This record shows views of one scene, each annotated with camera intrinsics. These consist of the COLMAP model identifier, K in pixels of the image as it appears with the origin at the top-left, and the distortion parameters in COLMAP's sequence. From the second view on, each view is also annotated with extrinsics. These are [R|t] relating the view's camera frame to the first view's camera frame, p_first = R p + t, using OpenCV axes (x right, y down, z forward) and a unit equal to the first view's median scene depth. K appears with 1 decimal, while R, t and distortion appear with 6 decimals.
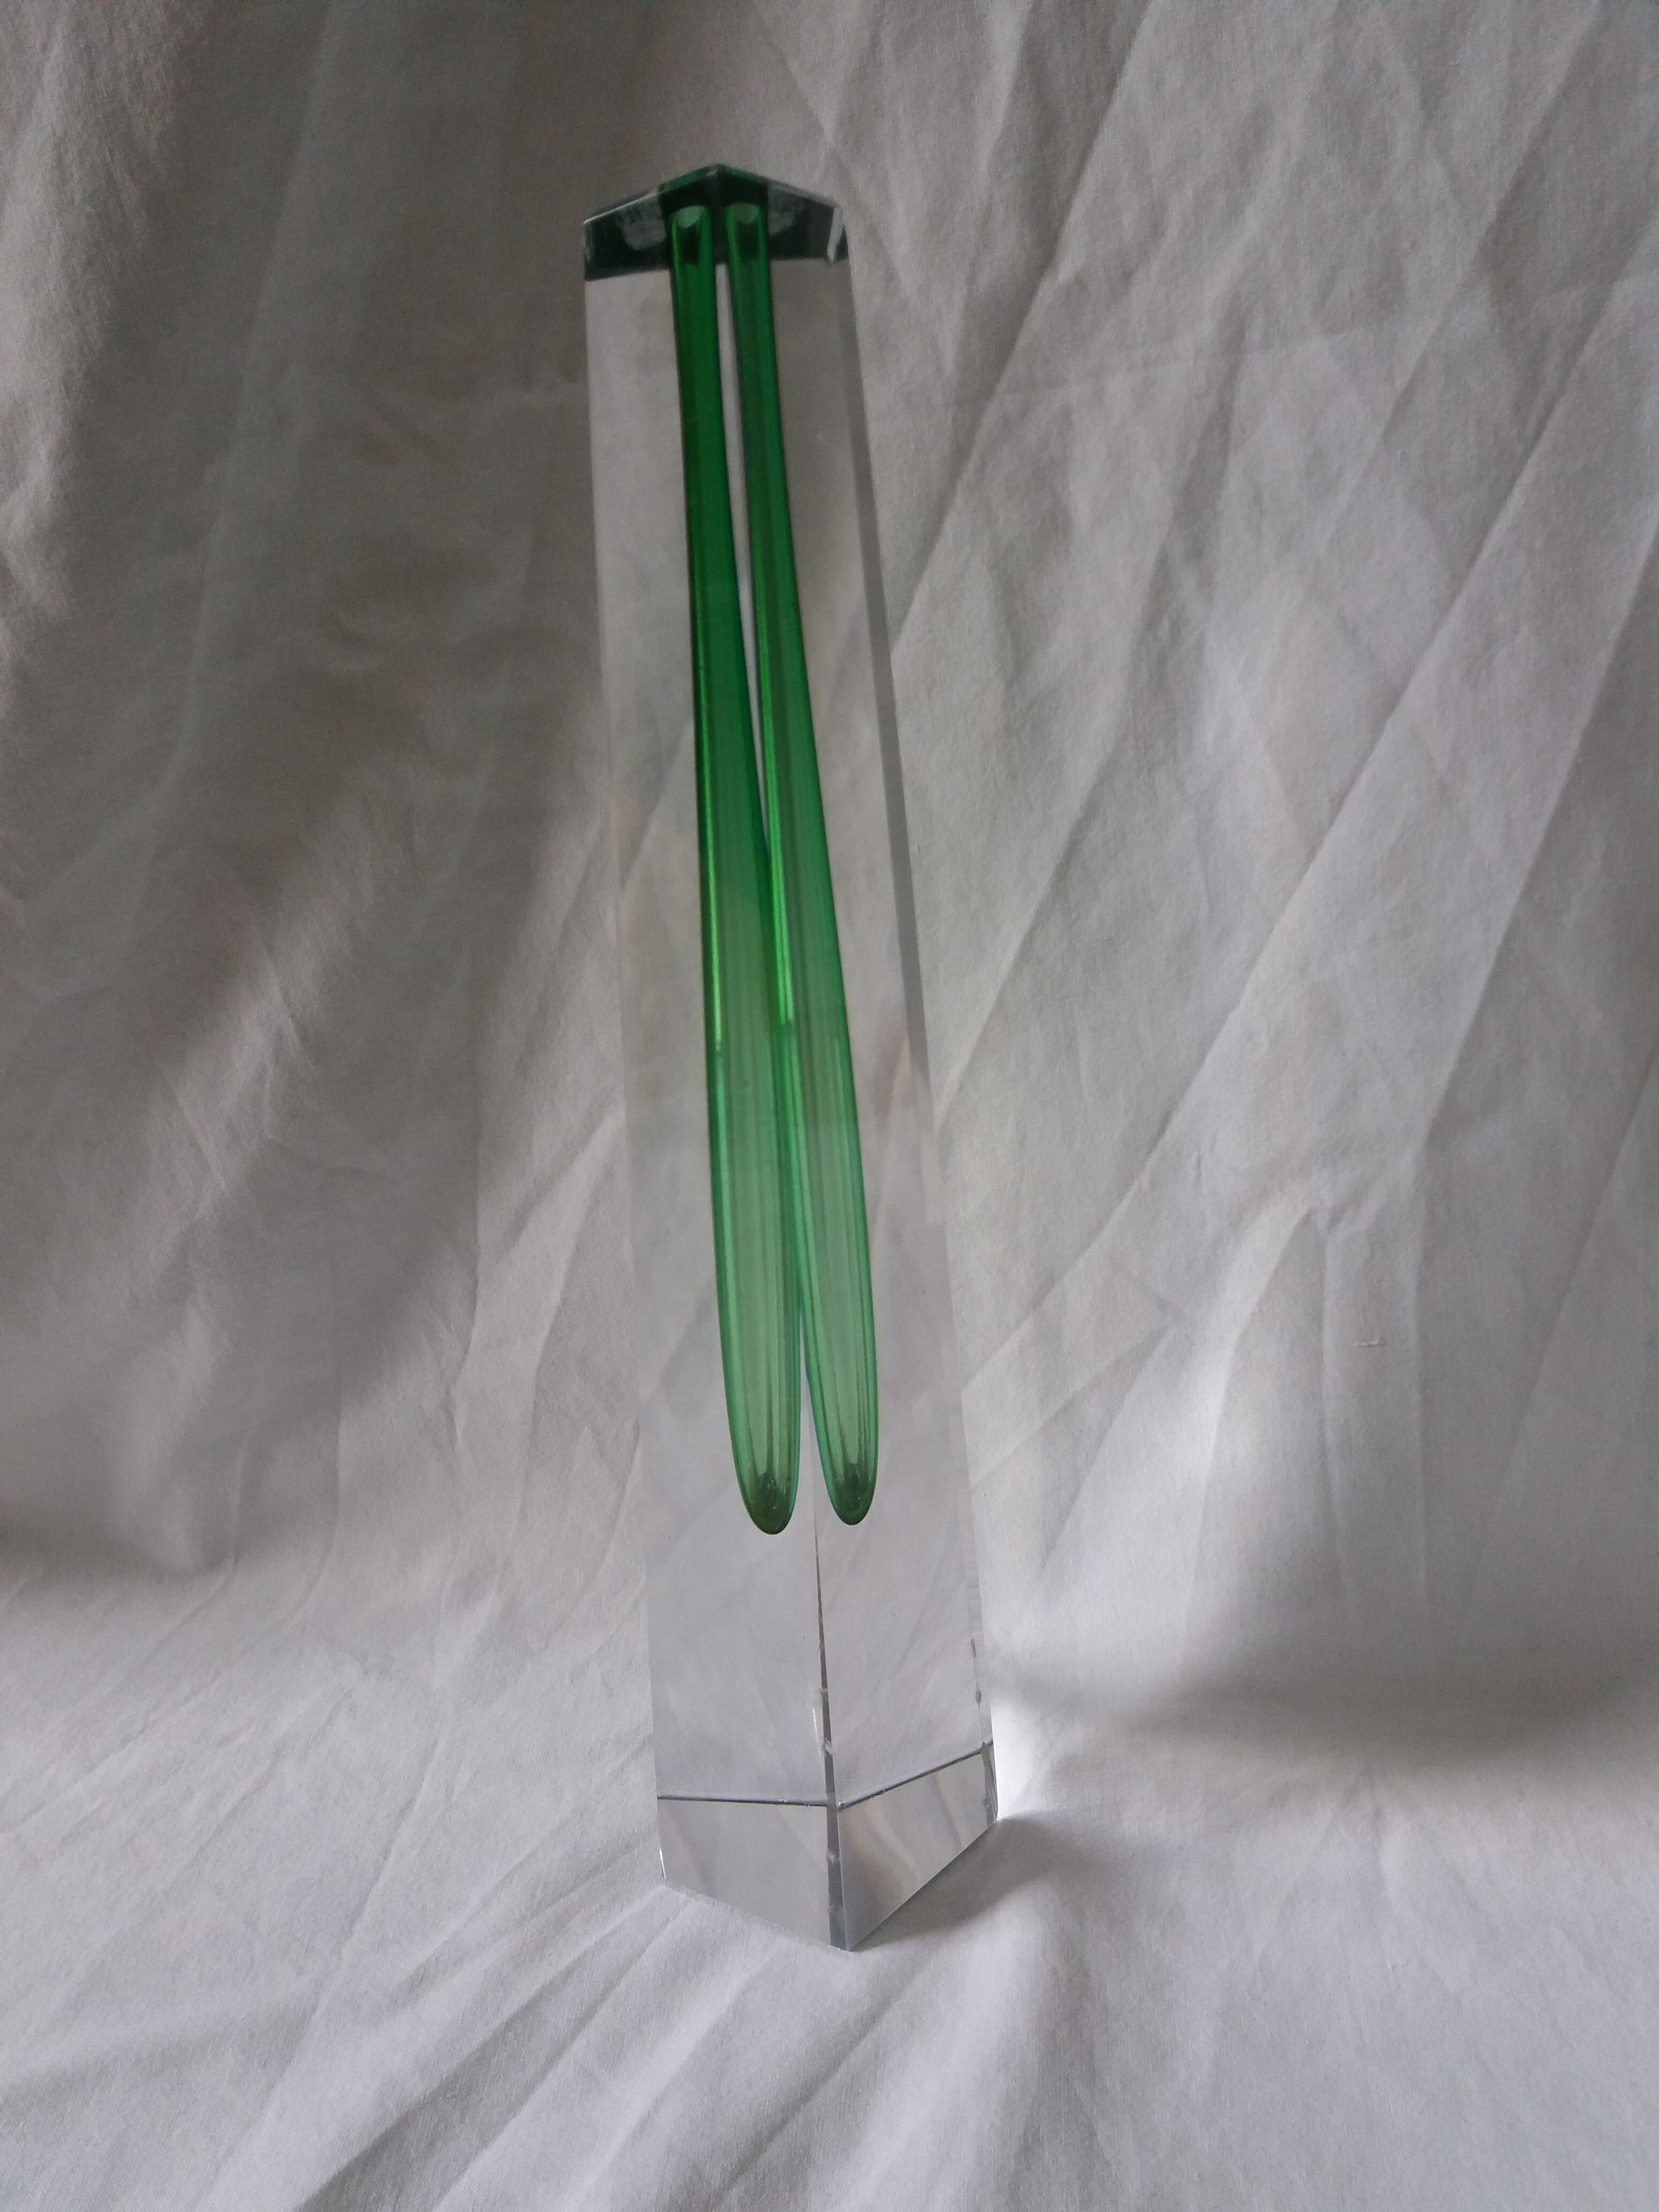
lens RADIAL K [[1822.5, 0, 822.9], [0, 1822.5, 1100.8], [0, 0, 1]] dist [0.003040, 0.009699]
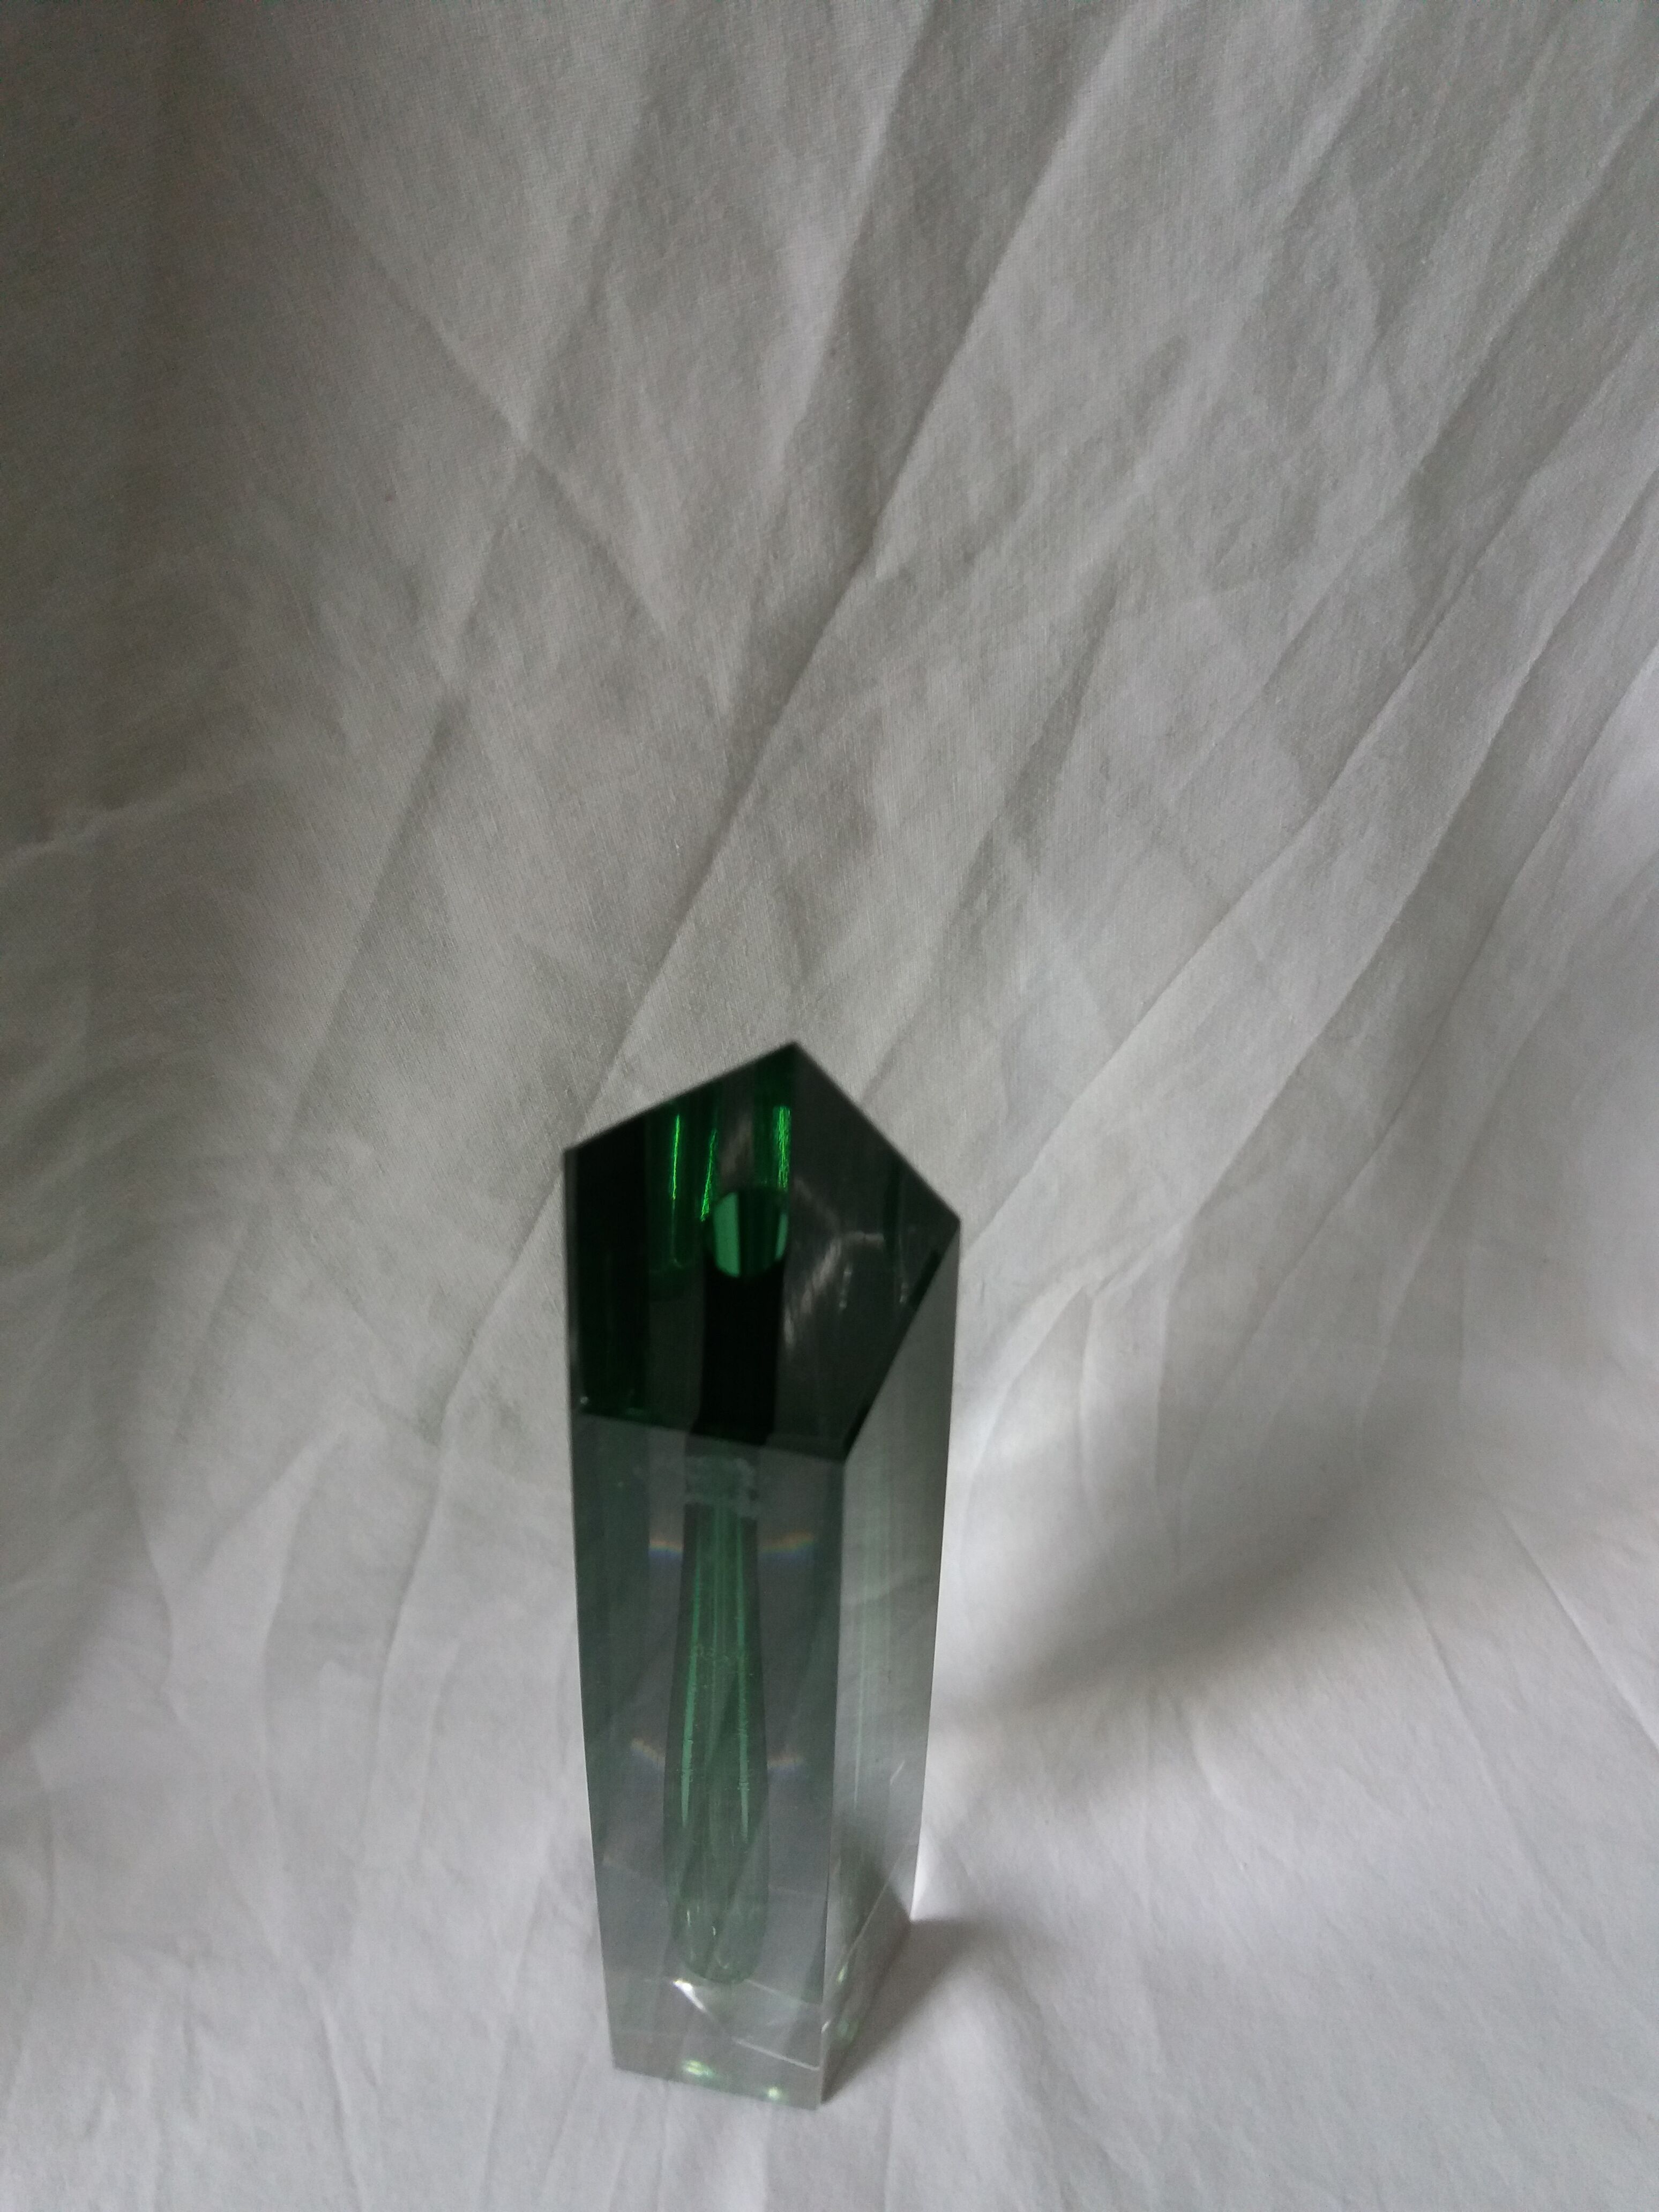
lens RADIAL K [[1819.6, 0, 828.6], [0, 1819.6, 1112.7], [0, 0, 1]] dist [0.114243, -0.193263]
pose [[0.871347, -0.342679, 0.351176, -0.186637], [0.115502, 0.838851, 0.531966, -0.630892], [-0.476878, -0.422966, 0.770511, 0.394237]]
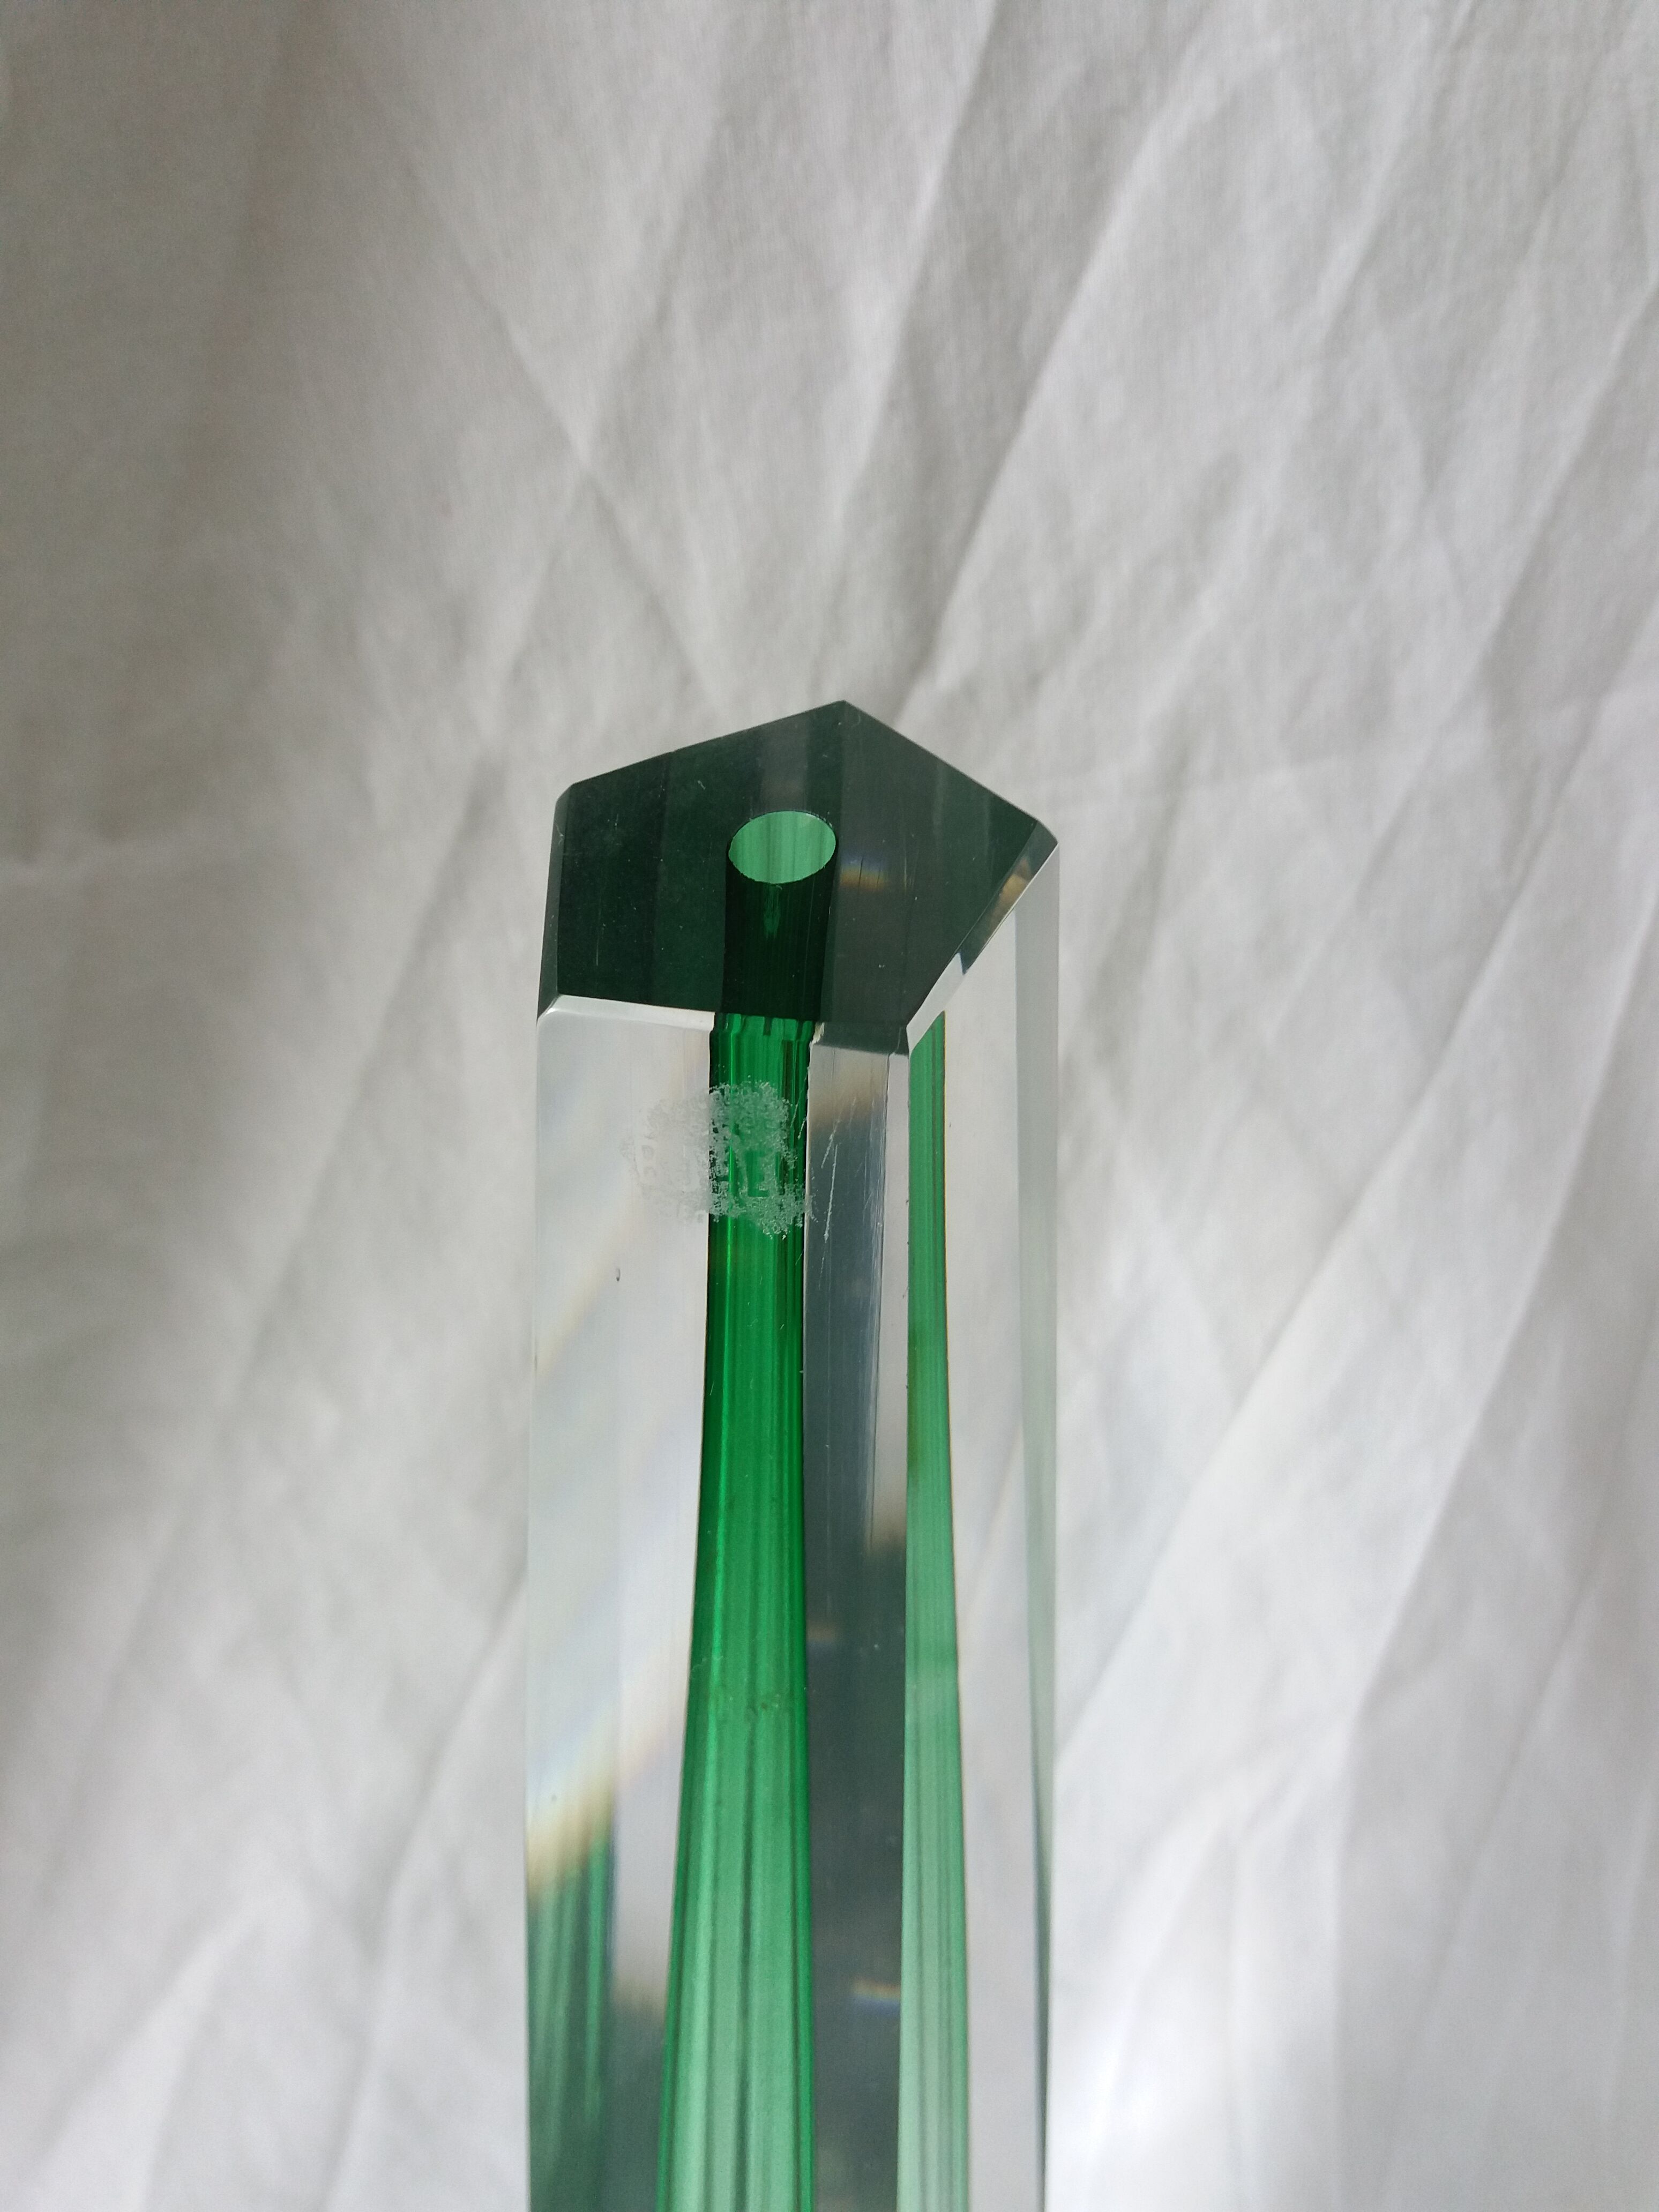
lens RADIAL K [[1838.4, 0, 829.5], [0, 1838.4, 1106.0], [0, 0, 1]] dist [0.067509, -0.188531]
pose [[0.888364, -0.123264, 0.442285, -0.208983], [0.121073, 0.992085, 0.033307, -0.320515], [-0.442889, 0.023960, 0.896256, 0.422416]]
